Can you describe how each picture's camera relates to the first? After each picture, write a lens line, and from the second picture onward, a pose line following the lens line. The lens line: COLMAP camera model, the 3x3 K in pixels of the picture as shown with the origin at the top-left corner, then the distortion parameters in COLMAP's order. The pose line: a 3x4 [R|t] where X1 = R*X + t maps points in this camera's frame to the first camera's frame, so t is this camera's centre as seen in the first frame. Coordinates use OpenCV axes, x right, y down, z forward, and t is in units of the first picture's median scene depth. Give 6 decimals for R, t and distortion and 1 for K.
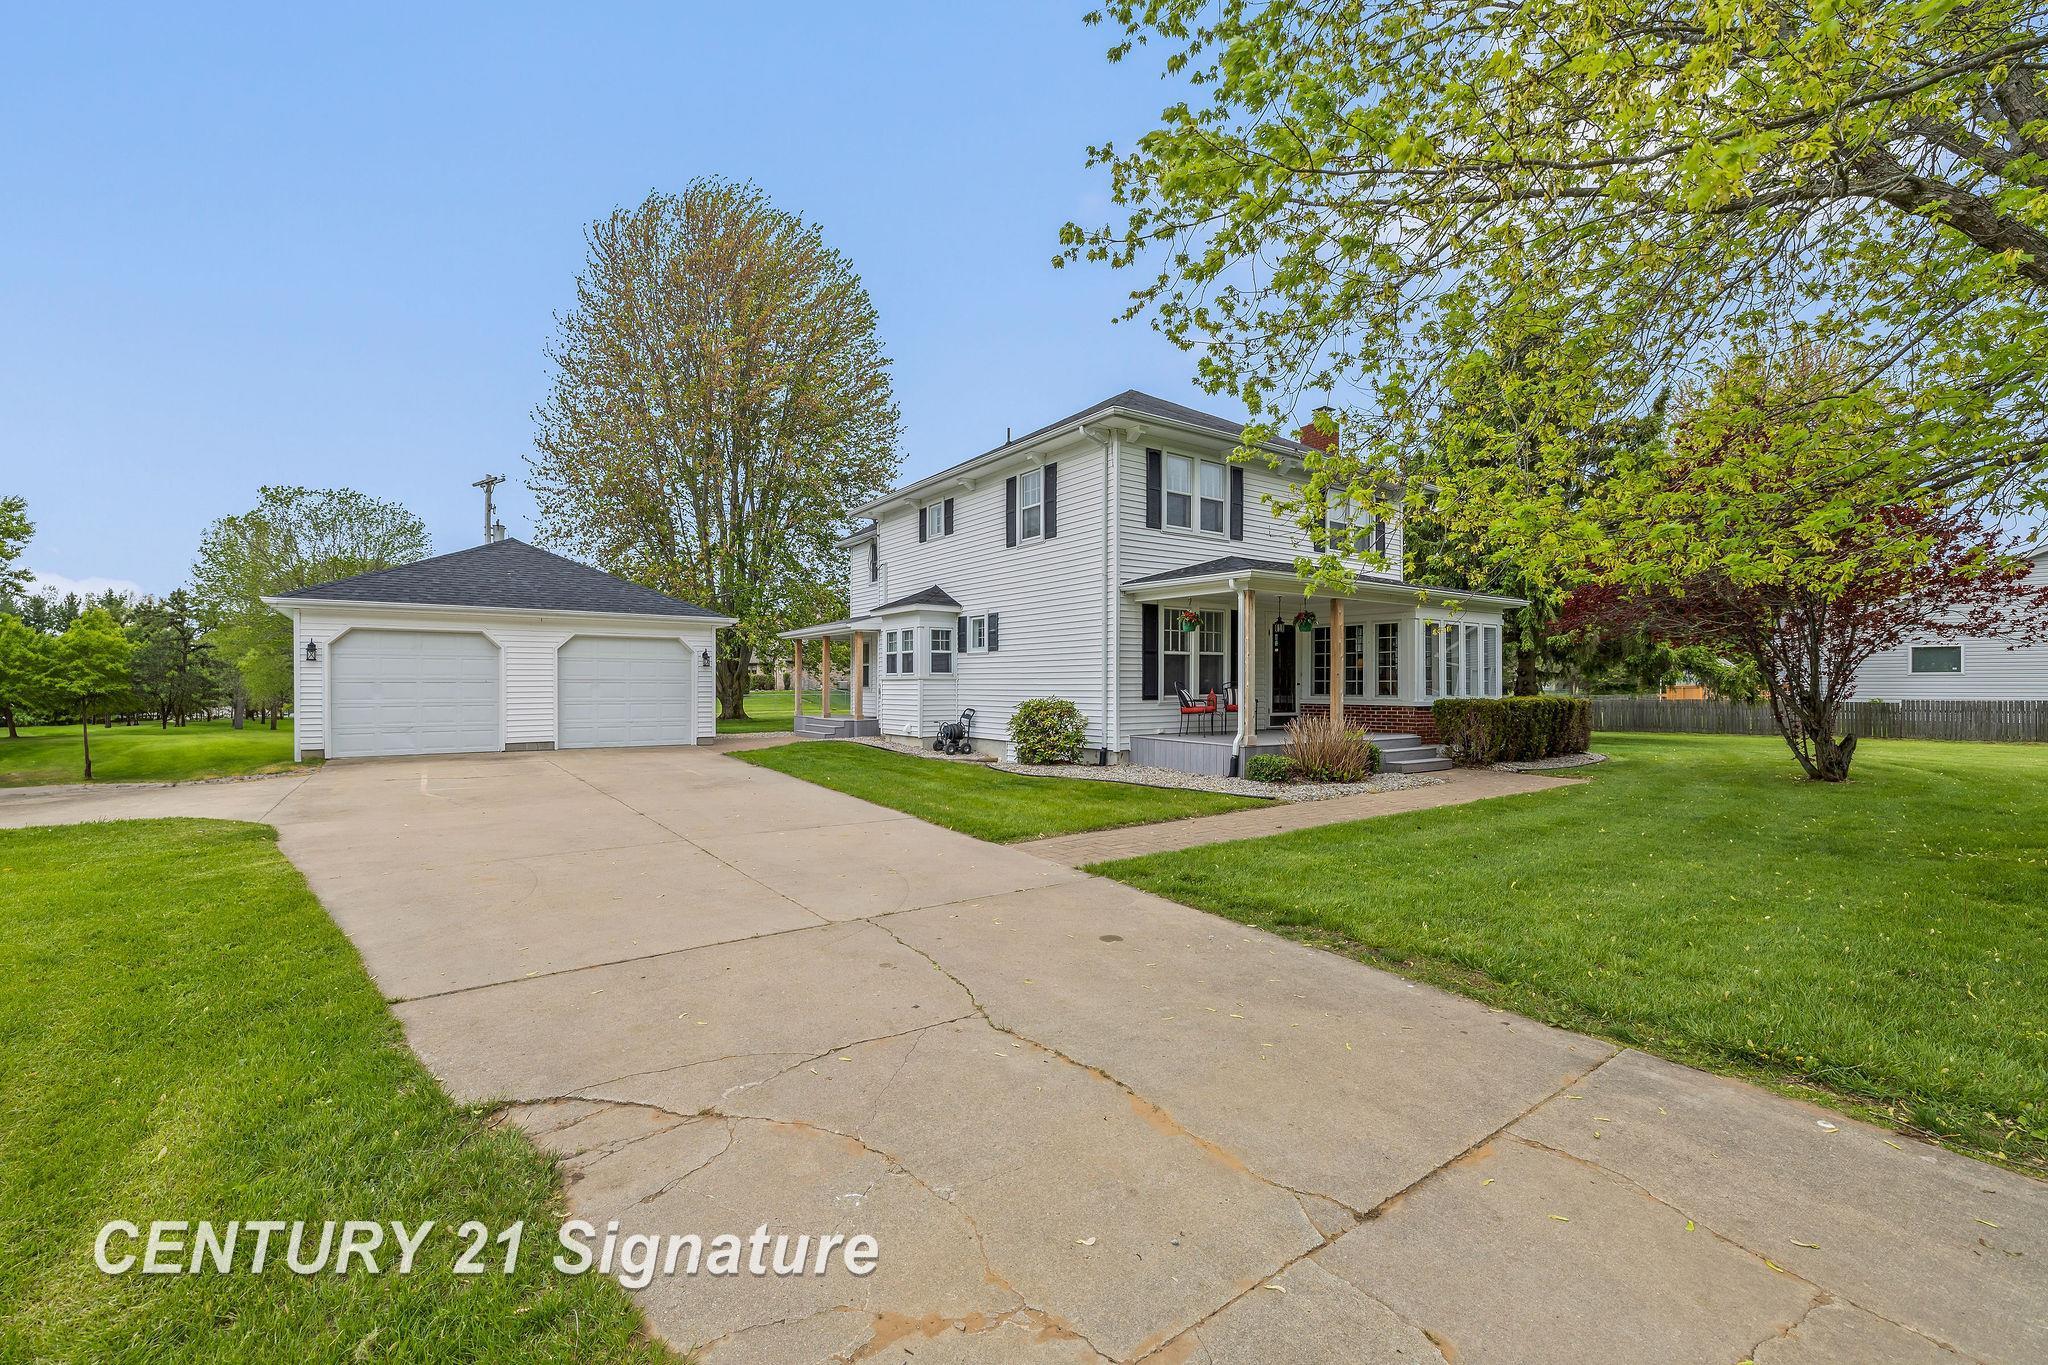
lens RADIAL K [[863.8, 0, 1025.9], [0, 863.8, 681.2], [0, 0, 1]] dist [0.000494, 0.000082]
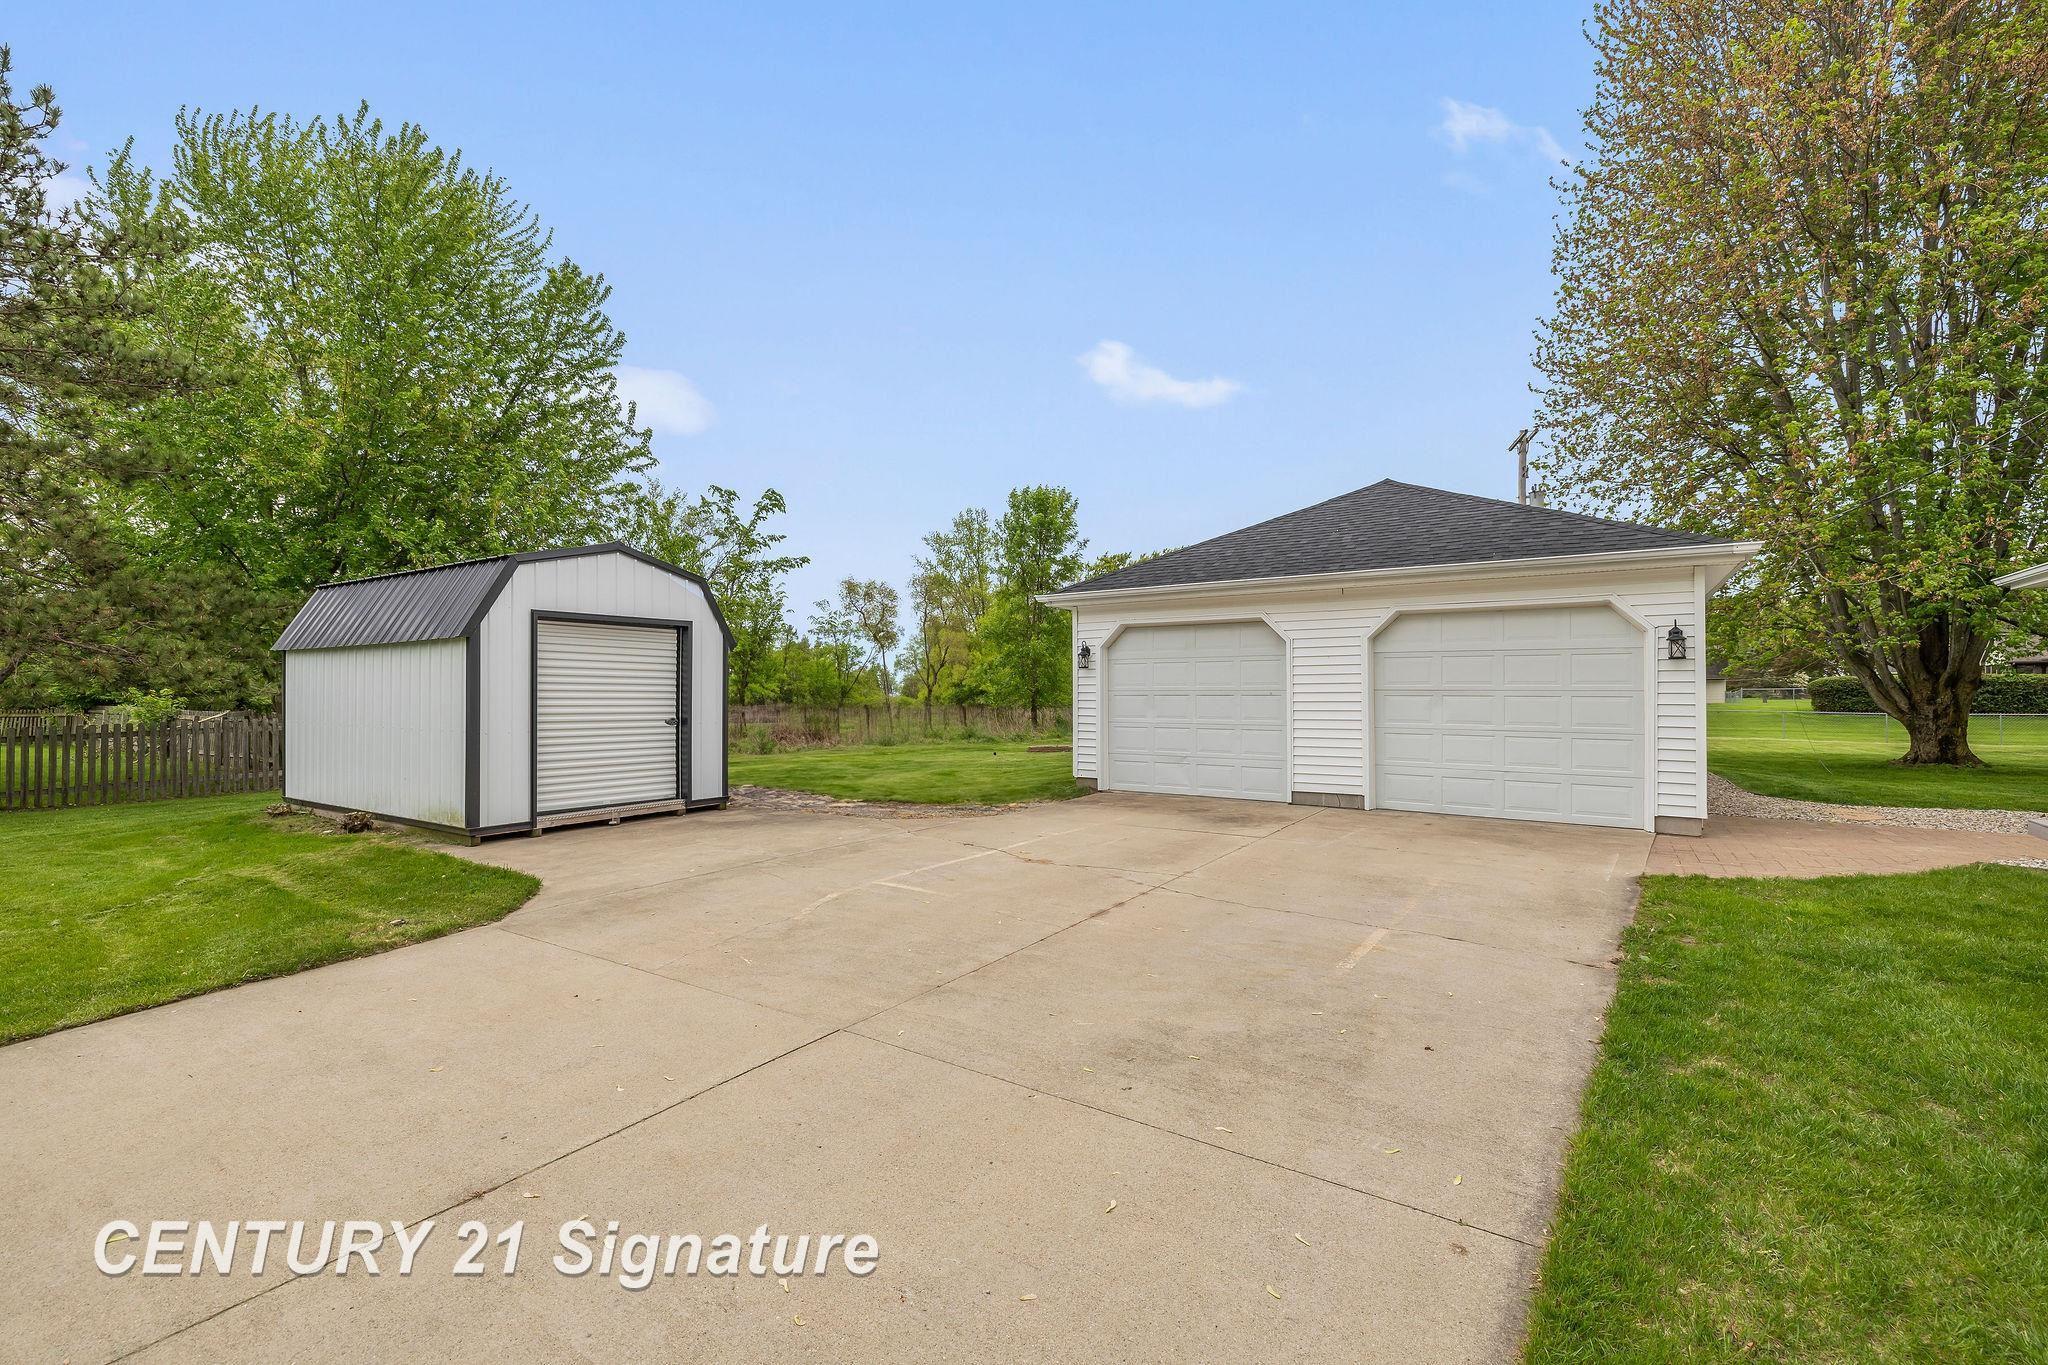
lens RADIAL K [[863.8, 0, 1022.6], [0, 863.8, 679.4], [0, 0, 1]] dist [0.000494, 0.000082]
pose [[0.344033, -0.013120, -0.938866, -0.073647], [0.002655, 0.999912, -0.013000, -0.002360], [0.938954, 0.001980, 0.344037, 0.577661]]
